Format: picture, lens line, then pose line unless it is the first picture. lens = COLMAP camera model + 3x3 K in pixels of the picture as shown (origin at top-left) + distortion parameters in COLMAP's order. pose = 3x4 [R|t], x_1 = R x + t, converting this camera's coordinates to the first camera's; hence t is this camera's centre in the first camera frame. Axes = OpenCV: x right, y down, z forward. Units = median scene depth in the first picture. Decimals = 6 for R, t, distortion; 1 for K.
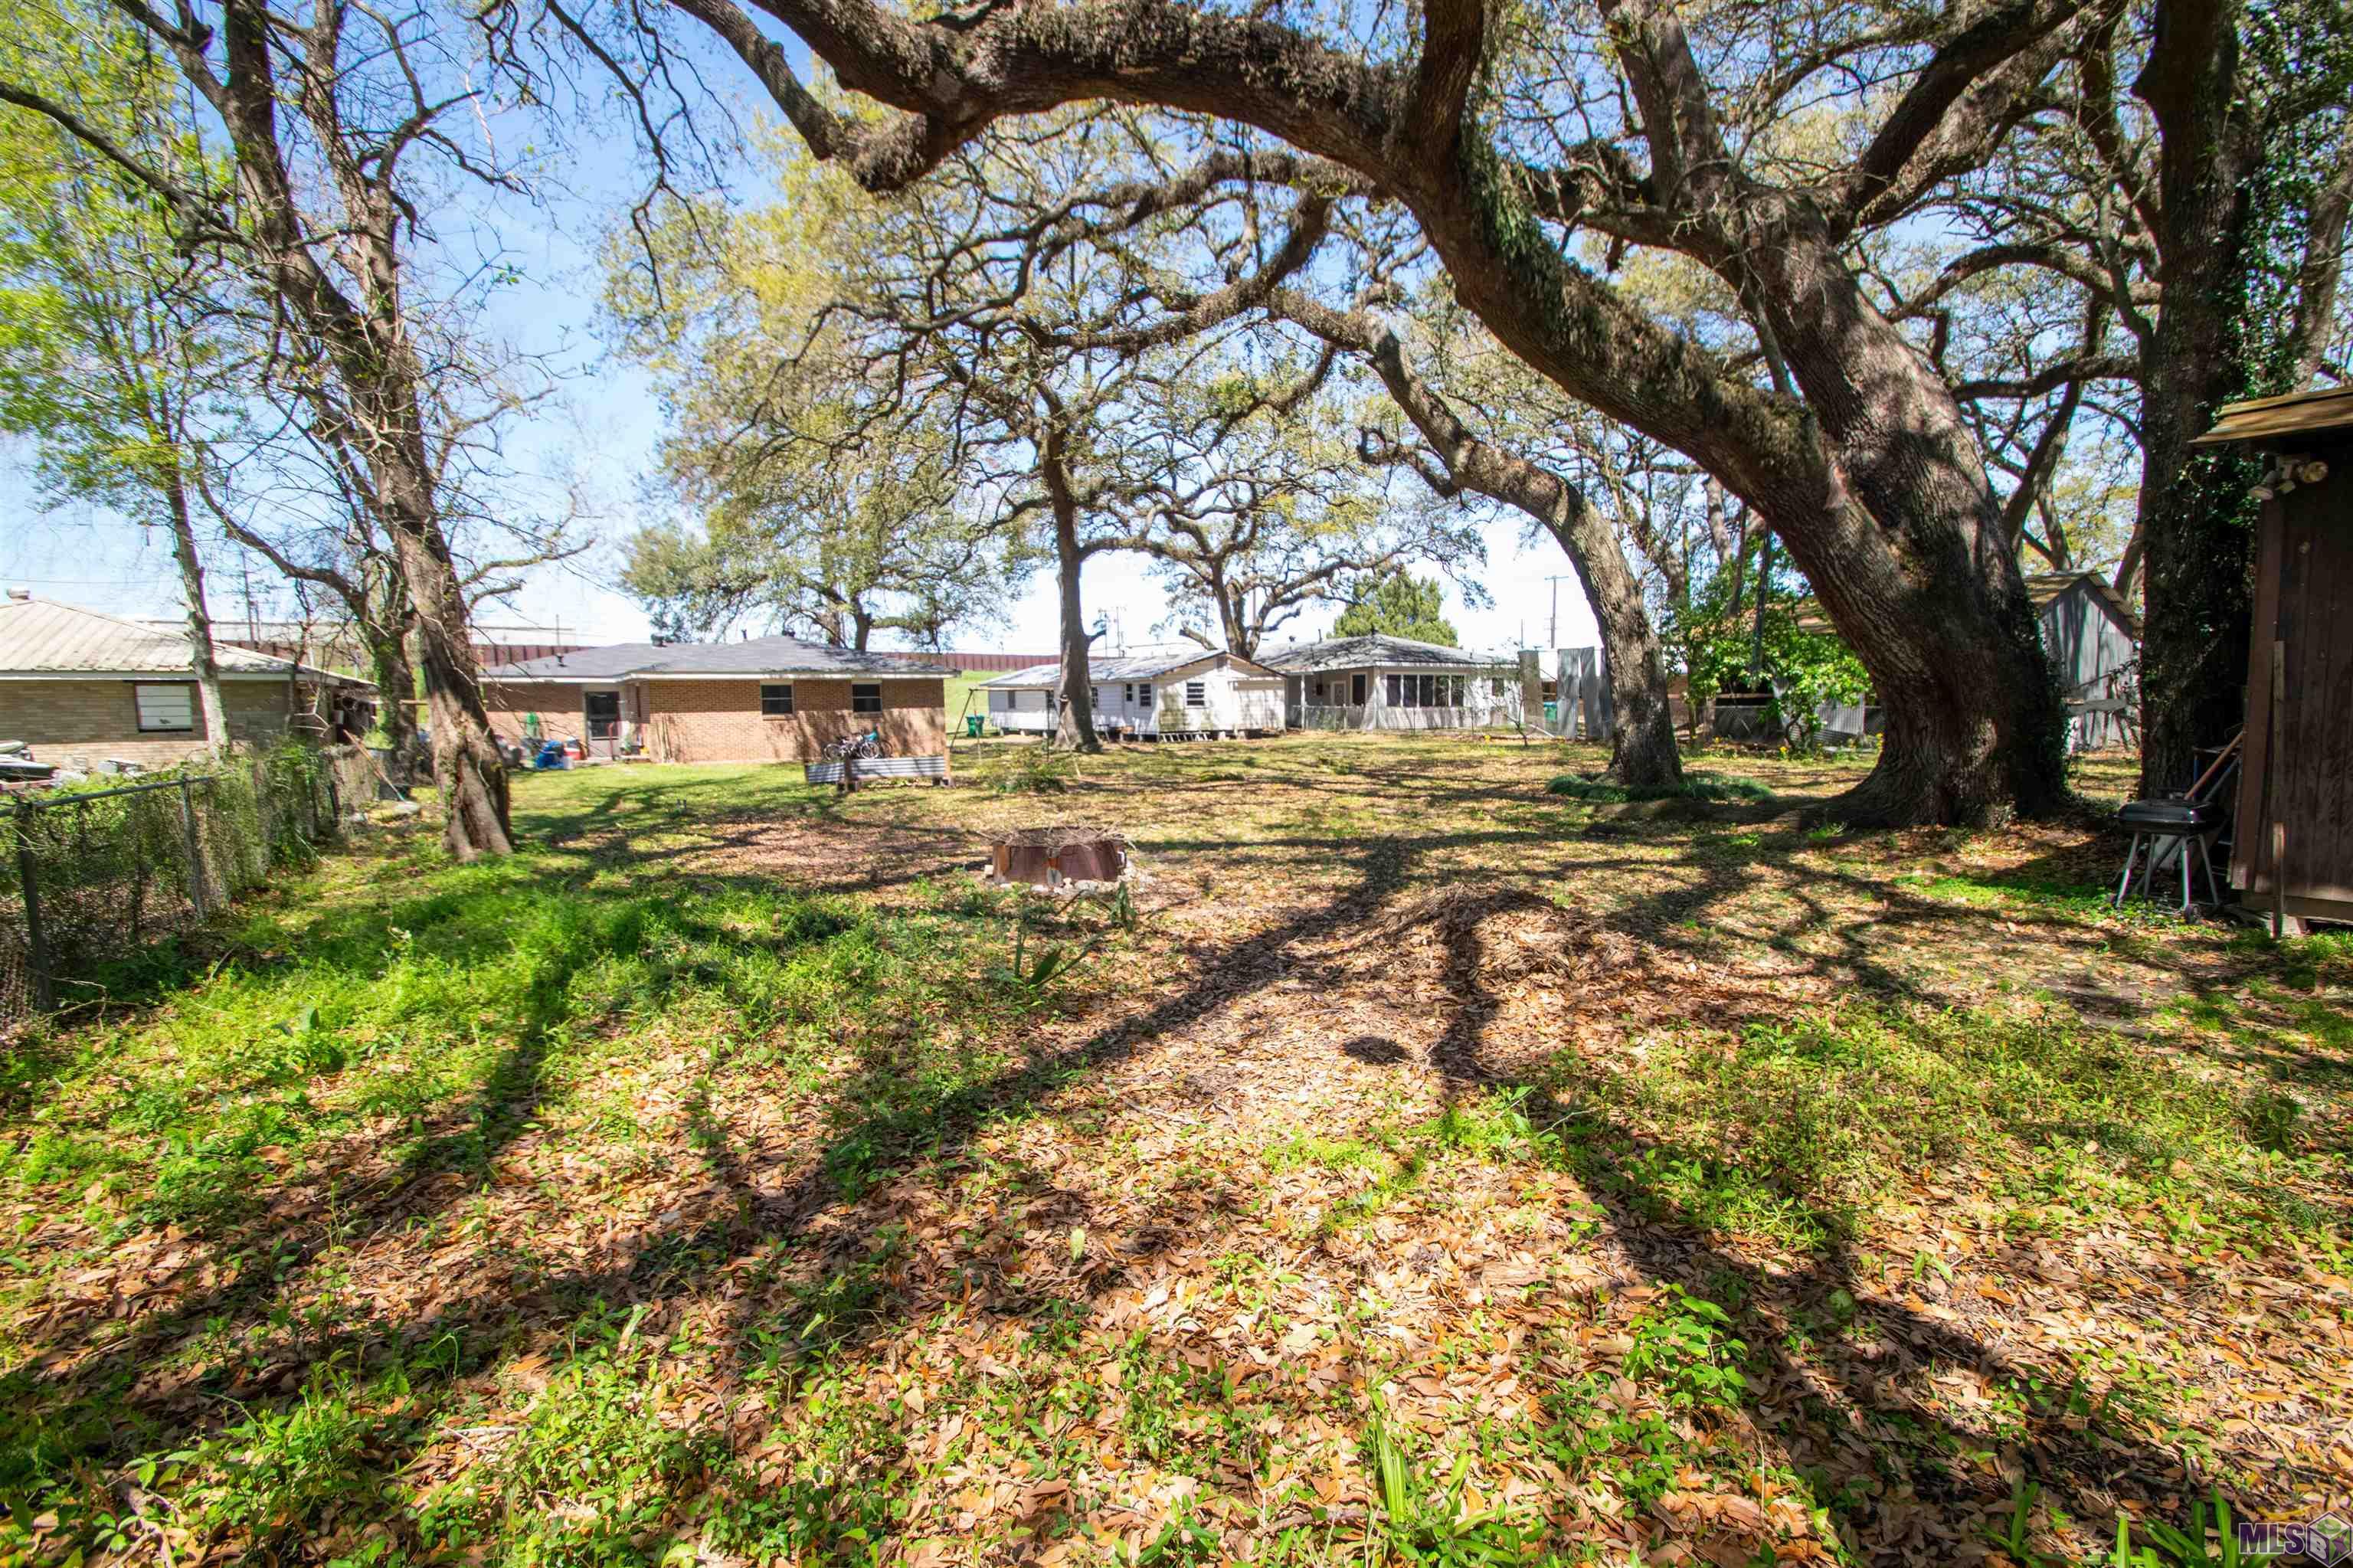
lens RADIAL K [[1077.4, 0, 1151.4], [0, 1077.4, 658.9], [0, 0, 1]] dist [-0.018397, -0.000090]
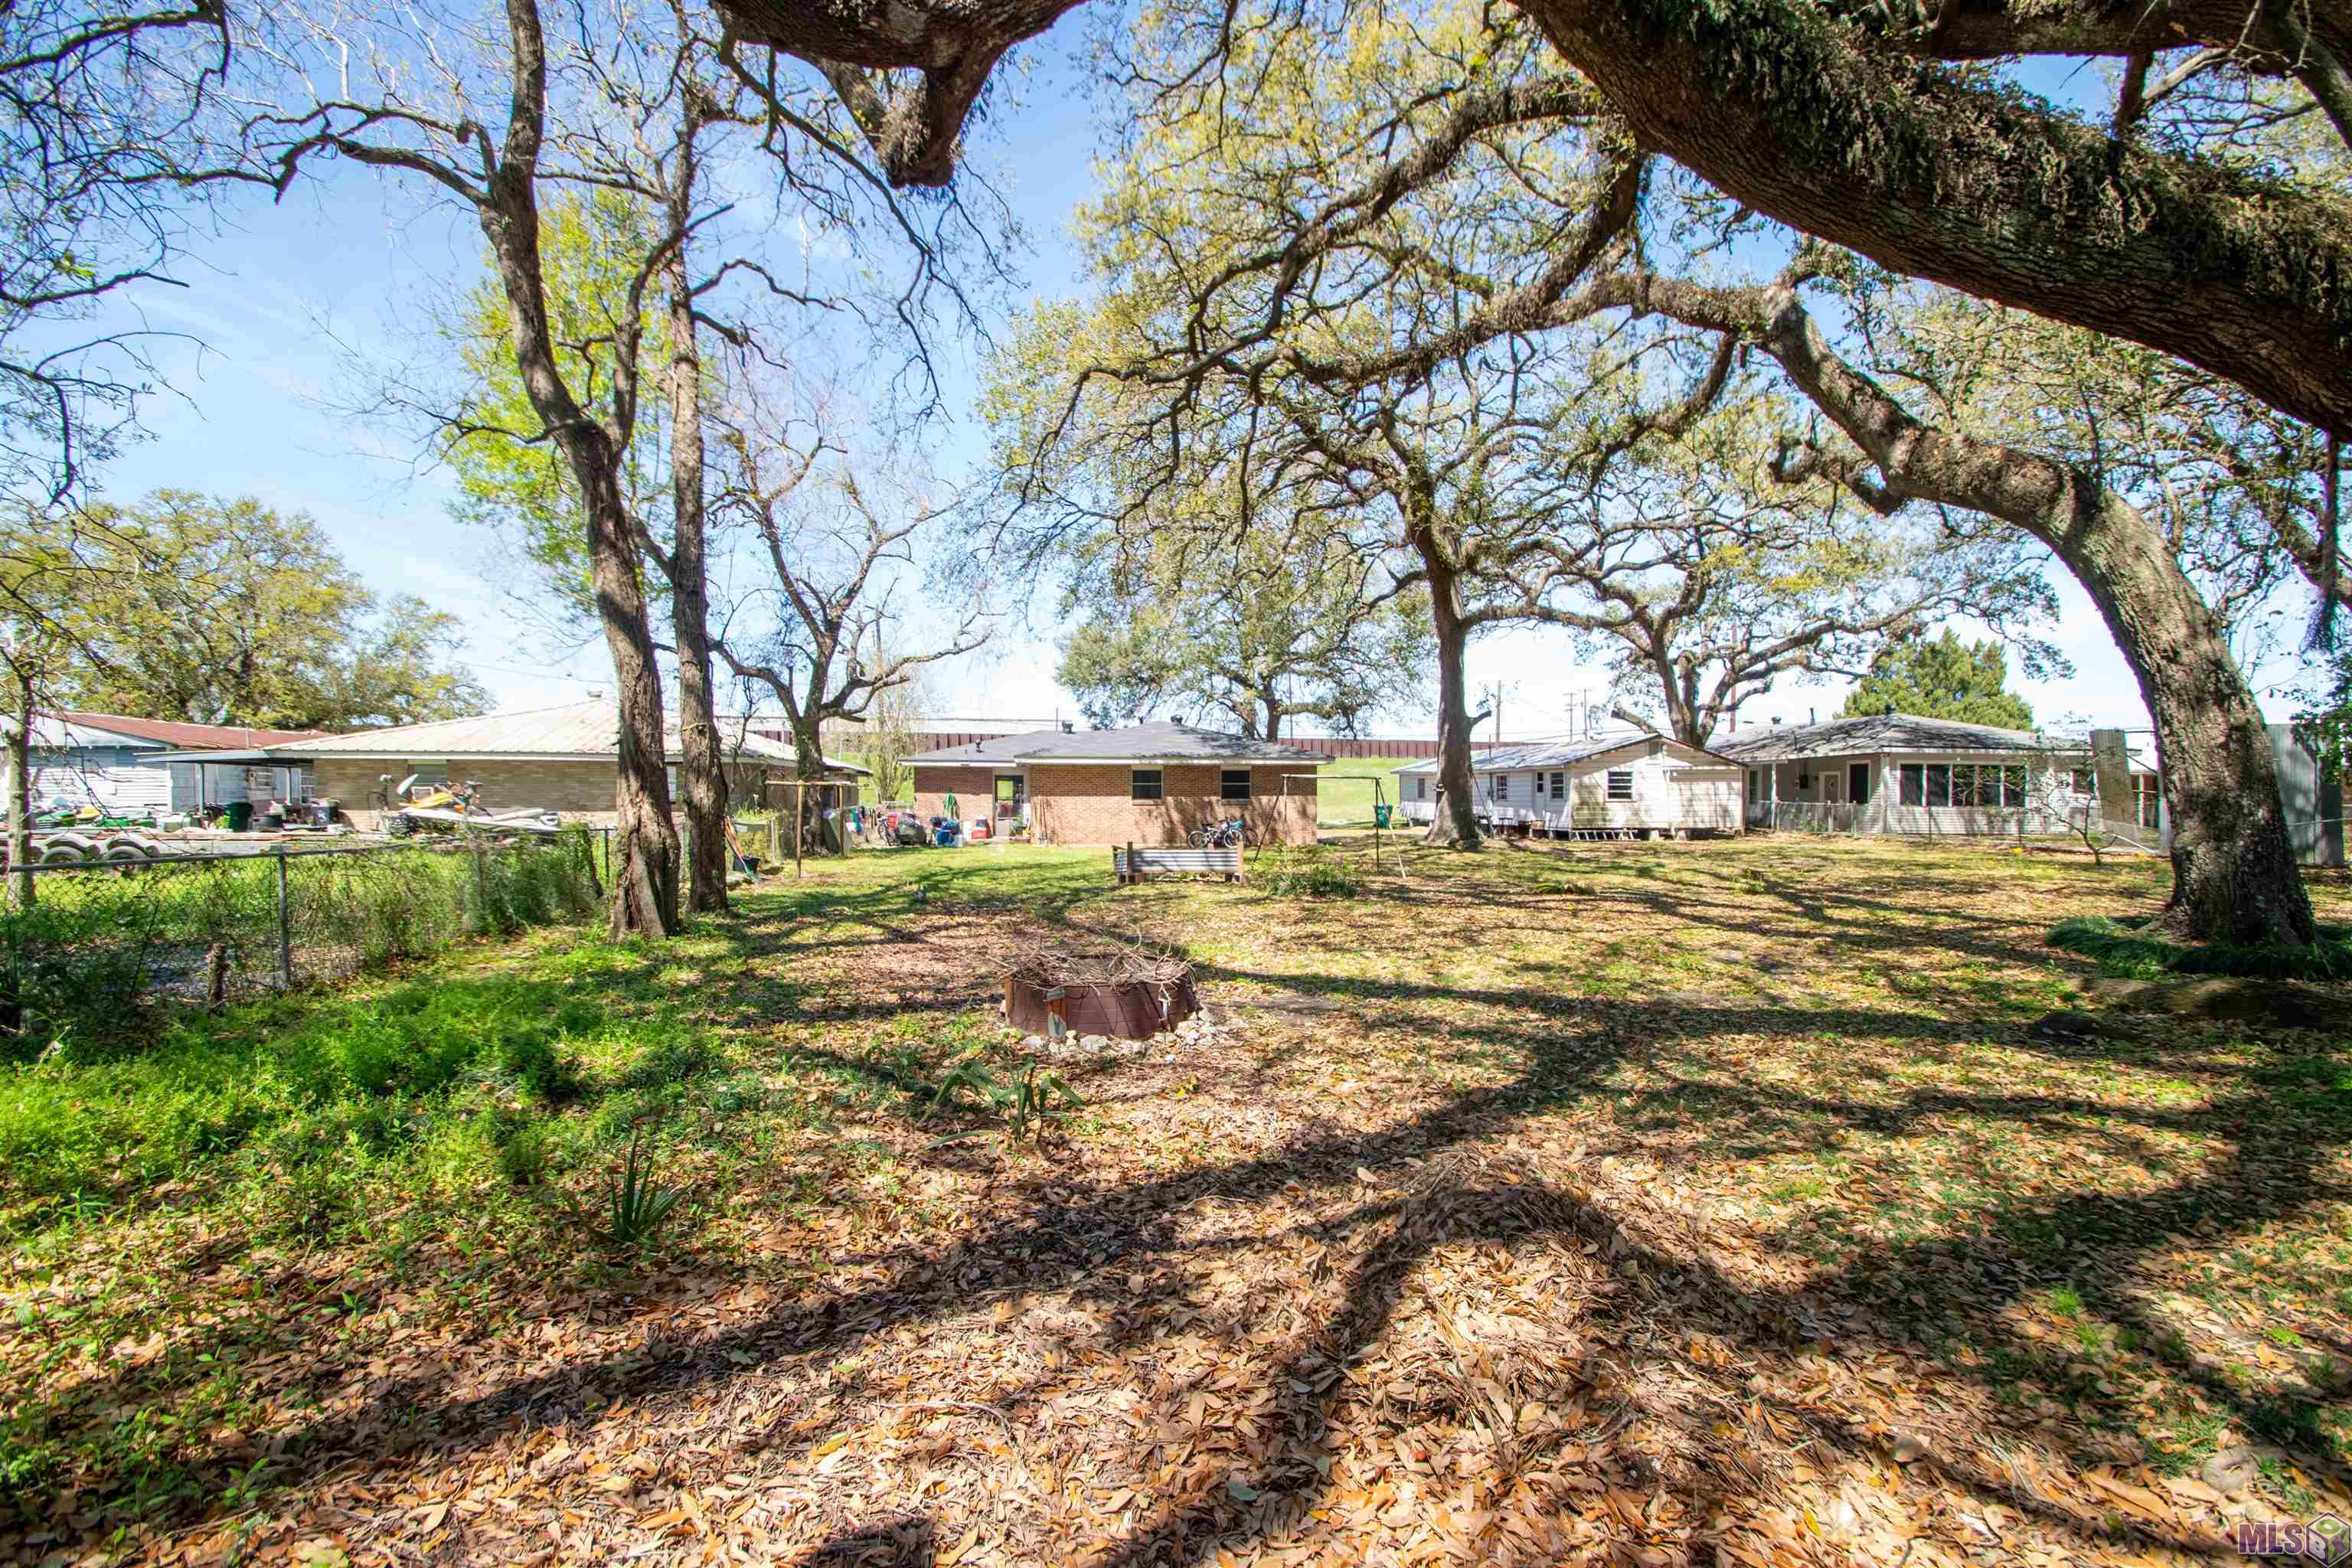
lens RADIAL K [[1051.7, 0, 1175.2], [0, 1051.7, 708.5], [0, 0, 1]] dist [0.012671, -0.020225]
pose [[0.907109, -0.017041, -0.420552, 0.073865], [0.001618, 0.999314, -0.037002, 0.002113], [0.420893, 0.032884, 0.906514, 0.091315]]
